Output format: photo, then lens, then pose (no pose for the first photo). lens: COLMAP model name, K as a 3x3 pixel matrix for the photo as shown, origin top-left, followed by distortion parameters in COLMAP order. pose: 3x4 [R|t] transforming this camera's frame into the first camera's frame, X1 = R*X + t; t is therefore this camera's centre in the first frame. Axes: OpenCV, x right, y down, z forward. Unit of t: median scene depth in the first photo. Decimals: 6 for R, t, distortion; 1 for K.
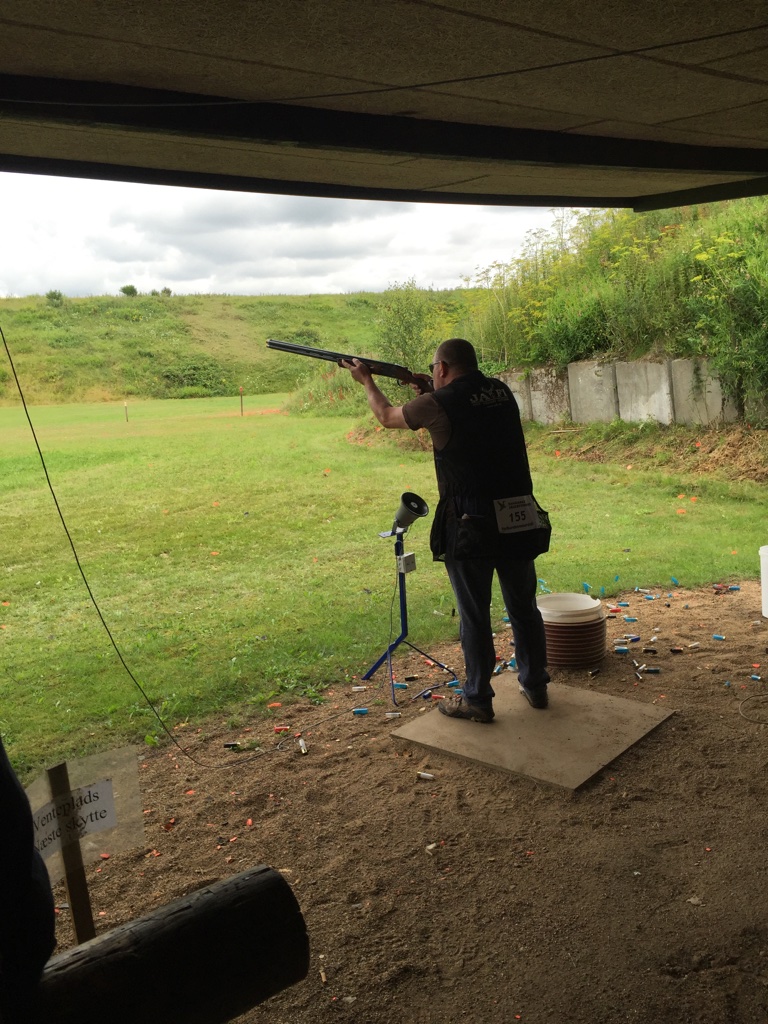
lens RADIAL K [[870.4, 0, 377.3], [0, 870.4, 513.6], [0, 0, 1]] dist [0.083997, -0.125386]
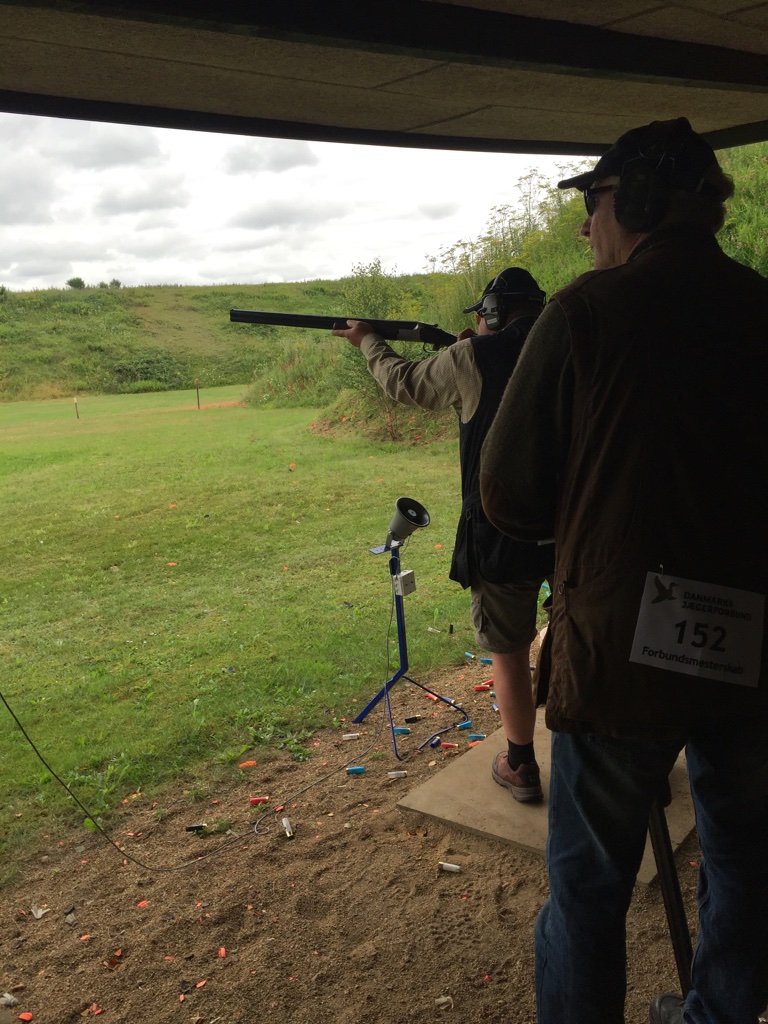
lens RADIAL K [[870.4, 0, 383.7], [0, 870.4, 508.9], [0, 0, 1]] dist [0.083997, -0.125386]
pose [[0.998154, -0.033785, 0.050475, -0.020444], [0.033438, 0.999411, 0.007704, -0.016519], [-0.050705, -0.006002, 0.998696, 0.148060]]
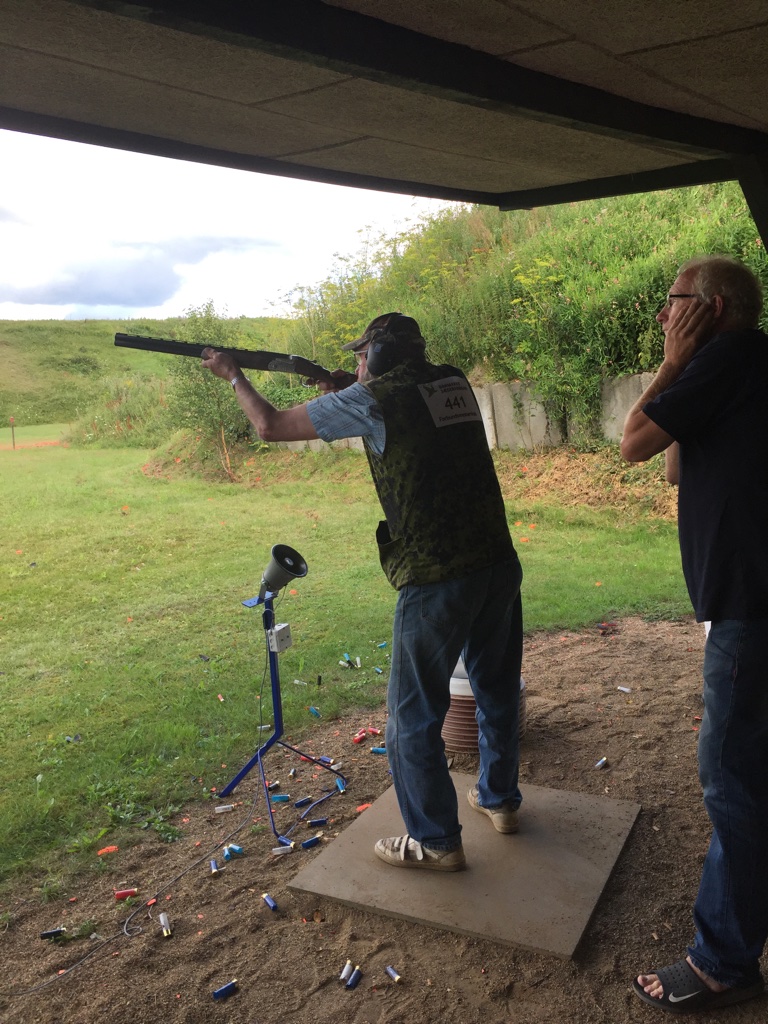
lens RADIAL K [[870.4, 0, 375.2], [0, 870.4, 513.6], [0, 0, 1]] dist [0.083997, -0.125386]
pose [[0.971366, -0.036732, 0.234731, -0.053089], [0.044456, 0.998627, -0.027700, -0.020455], [-0.233391, 0.037342, 0.971666, 0.197958]]
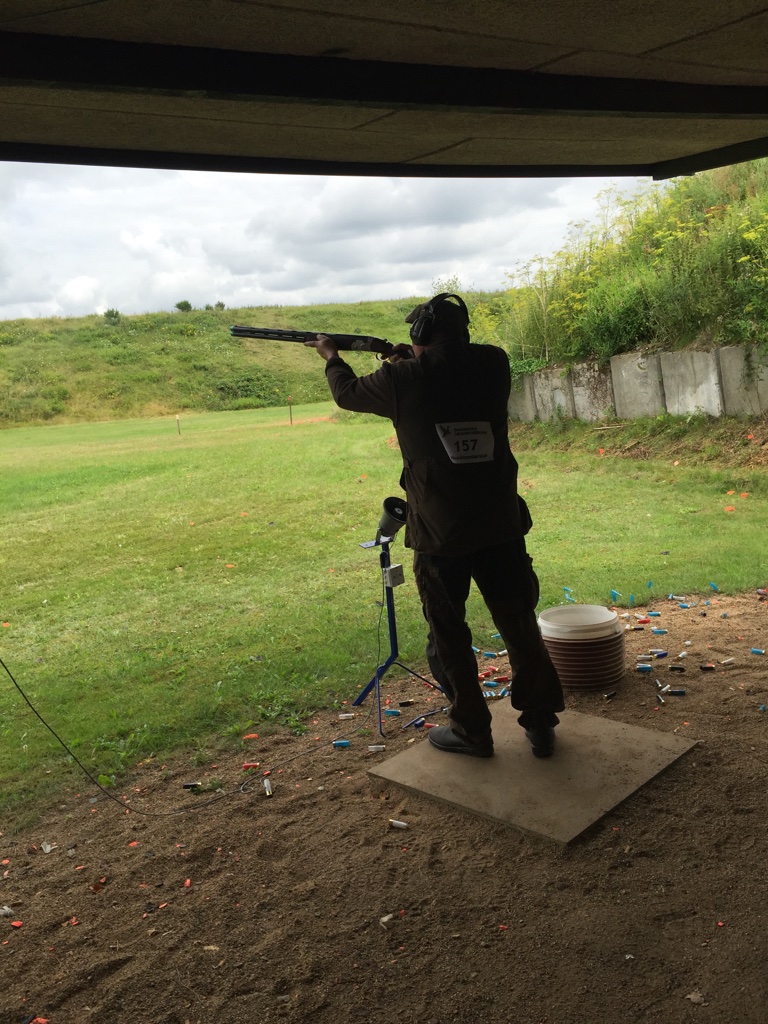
lens RADIAL K [[870.4, 0, 381.5], [0, 870.4, 508.6], [0, 0, 1]] dist [0.083997, -0.125386]
pose [[0.997513, -0.027227, -0.065014, 0.067128], [0.026418, 0.999563, -0.013273, -0.000405], [0.065347, 0.011523, 0.997796, 0.085938]]
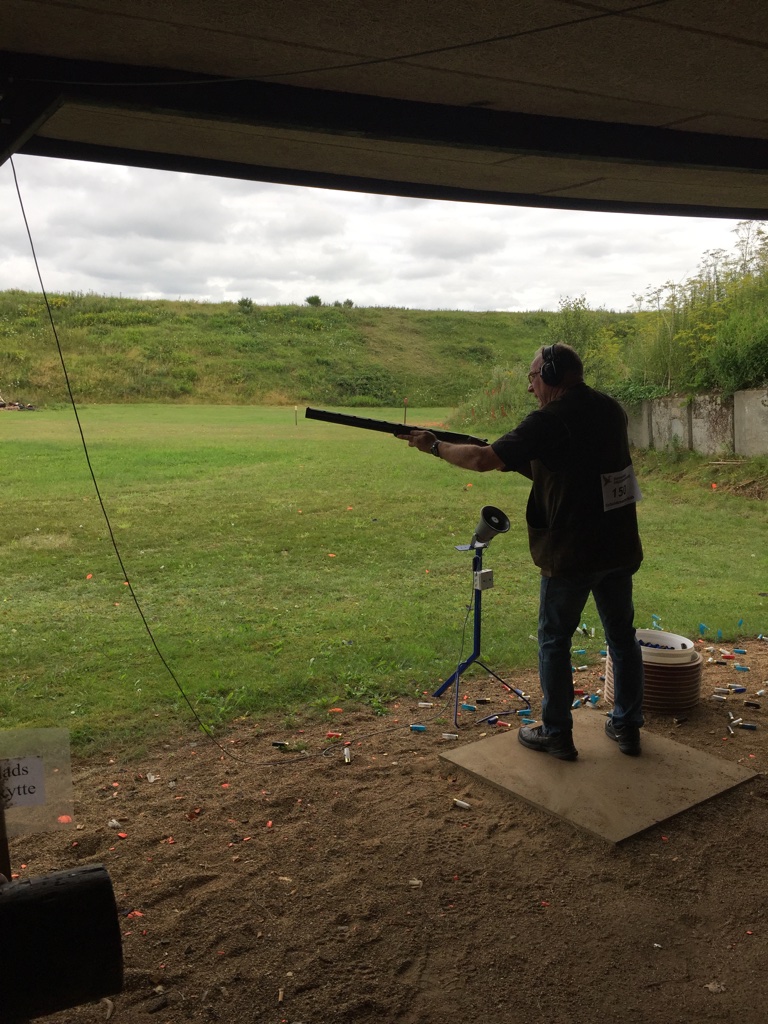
lens RADIAL K [[870.4, 0, 381.9], [0, 870.4, 510.2], [0, 0, 1]] dist [0.083997, -0.125386]
pose [[0.979676, 0.085398, -0.181502, 0.075122], [-0.089339, 0.995908, -0.013634, 0.003240], [0.179595, 0.029572, 0.983296, 0.030598]]
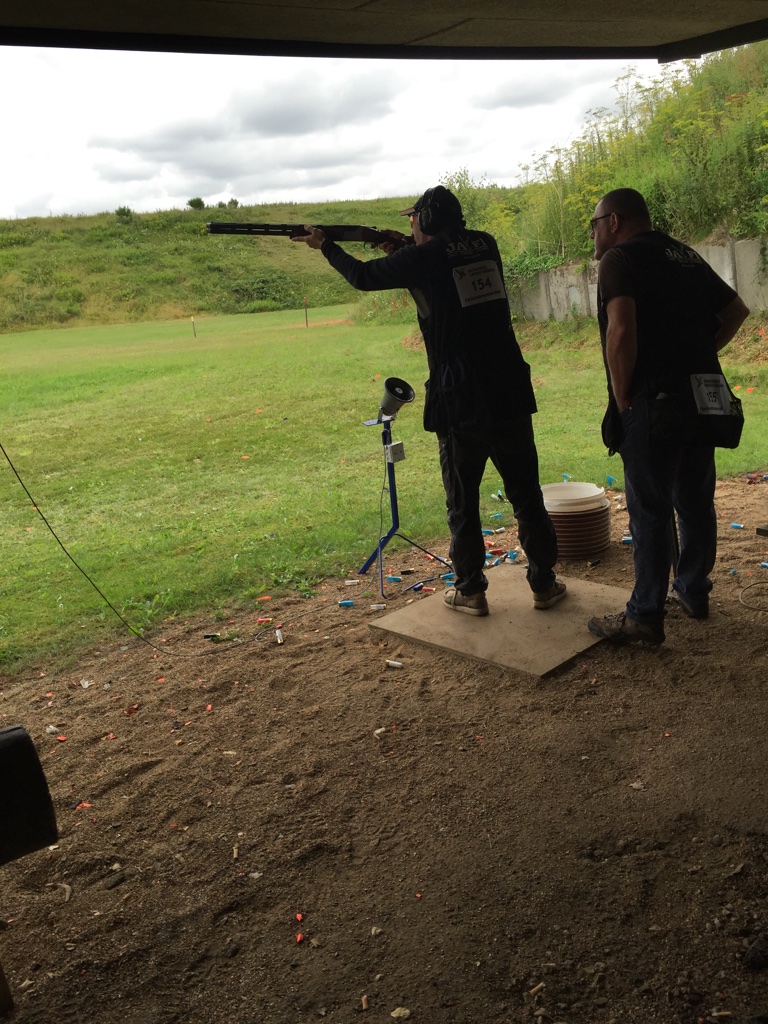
lens RADIAL K [[870.4, 0, 380.3], [0, 870.4, 508.3], [0, 0, 1]] dist [0.083997, -0.125386]
pose [[0.995944, -0.015691, -0.088593, 0.083695], [0.023852, 0.995489, 0.091826, 0.024138], [0.086753, -0.093567, 0.991826, 0.033156]]
